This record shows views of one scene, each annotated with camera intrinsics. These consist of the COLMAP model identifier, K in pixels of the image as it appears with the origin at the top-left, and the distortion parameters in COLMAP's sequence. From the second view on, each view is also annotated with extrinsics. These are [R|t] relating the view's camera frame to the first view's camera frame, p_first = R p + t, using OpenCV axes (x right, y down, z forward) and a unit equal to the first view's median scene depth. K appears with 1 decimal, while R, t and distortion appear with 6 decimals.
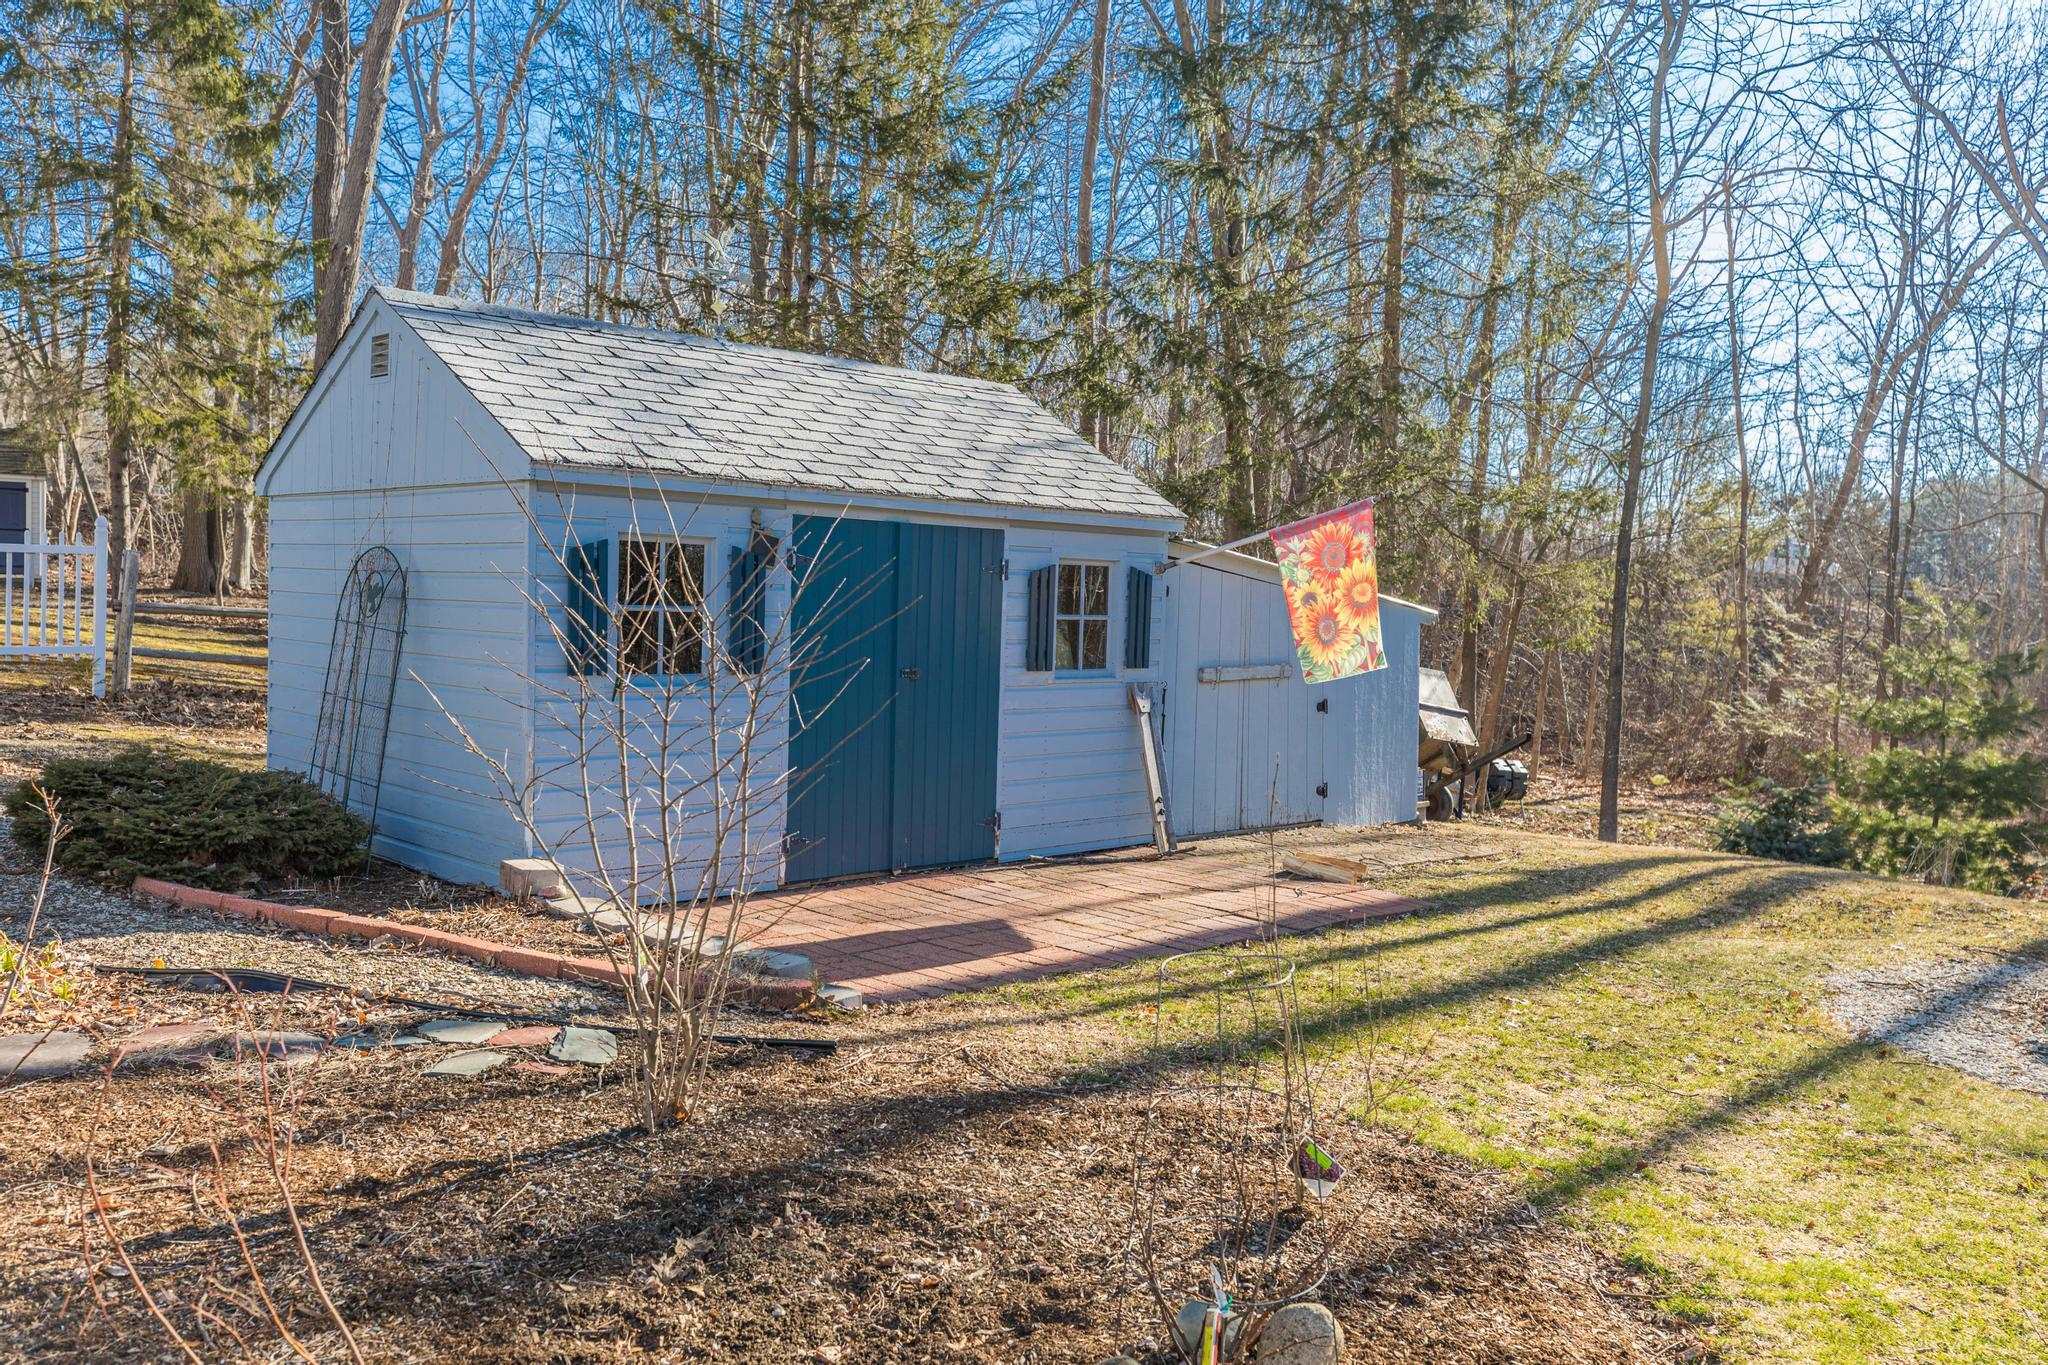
lens RADIAL K [[1593.9, 0, 1029.5], [0, 1593.9, 688.0], [0, 0, 1]] dist [0.003850, -0.002806]
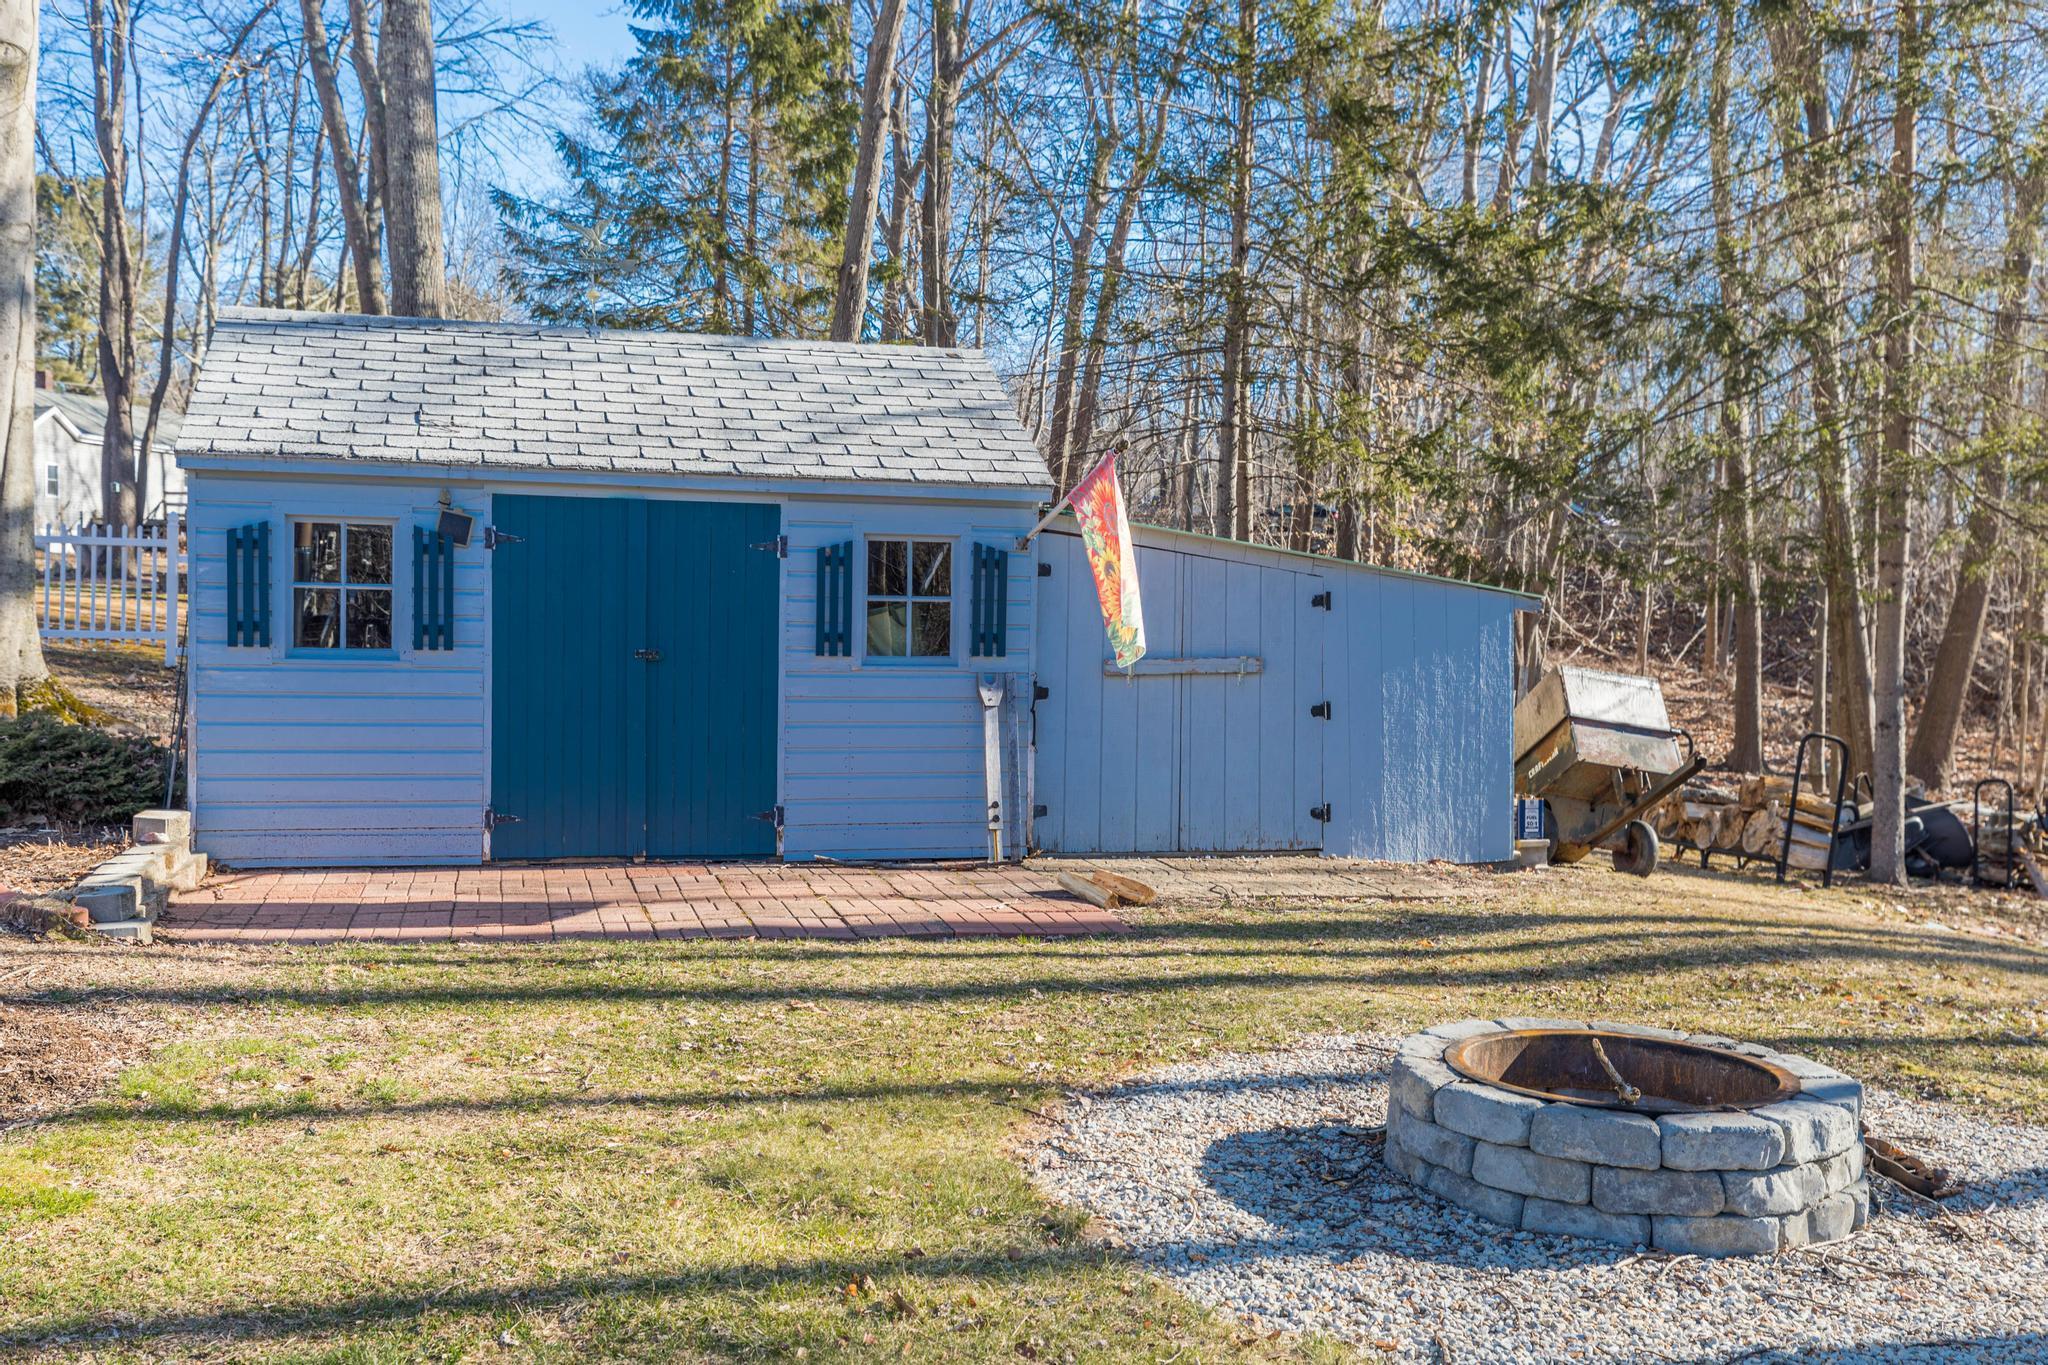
lens RADIAL K [[1842.0, 0, 1024.5], [0, 1842.0, 683.3], [0, 0, 1]] dist [0.008274, 0.007815]
pose [[0.877516, 0.007477, -0.479488, 0.592397], [-0.020717, 0.999536, -0.022328, 0.025913], [0.479099, 0.029527, 0.877264, 0.111609]]
